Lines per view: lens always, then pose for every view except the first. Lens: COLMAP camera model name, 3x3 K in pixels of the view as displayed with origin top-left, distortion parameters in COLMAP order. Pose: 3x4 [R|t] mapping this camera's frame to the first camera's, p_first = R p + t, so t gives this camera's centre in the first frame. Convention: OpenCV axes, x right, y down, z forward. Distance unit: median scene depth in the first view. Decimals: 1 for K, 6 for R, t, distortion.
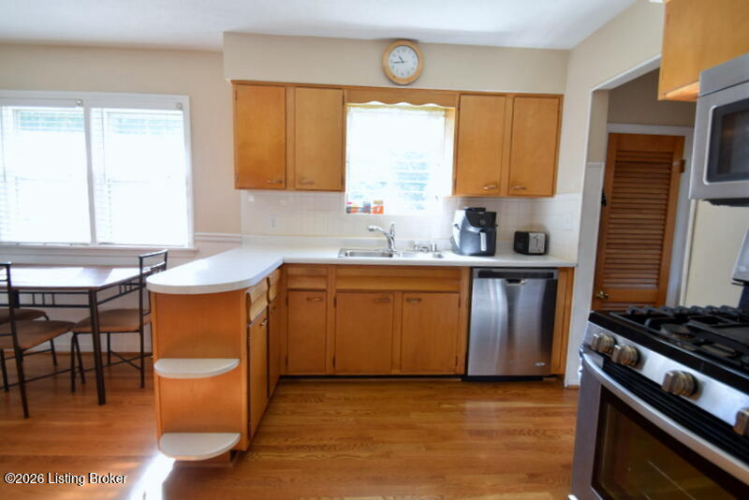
lens RADIAL K [[355.5, 0, 374.5], [0, 355.5, 250.0], [0, 0, 1]] dist [-0.002878, -0.000874]
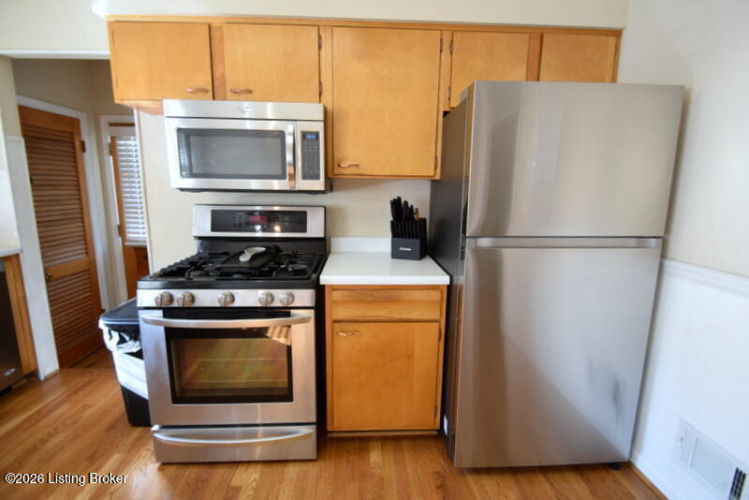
lens RADIAL K [[348.7, 0, 377.1], [0, 348.7, 249.1], [0, 0, 1]] dist [-0.005043, -0.000907]
pose [[0.015402, -0.196731, 0.980337, -0.263180], [0.092457, 0.976532, 0.194515, -0.045252], [-0.995598, 0.087644, 0.033230, 0.059210]]
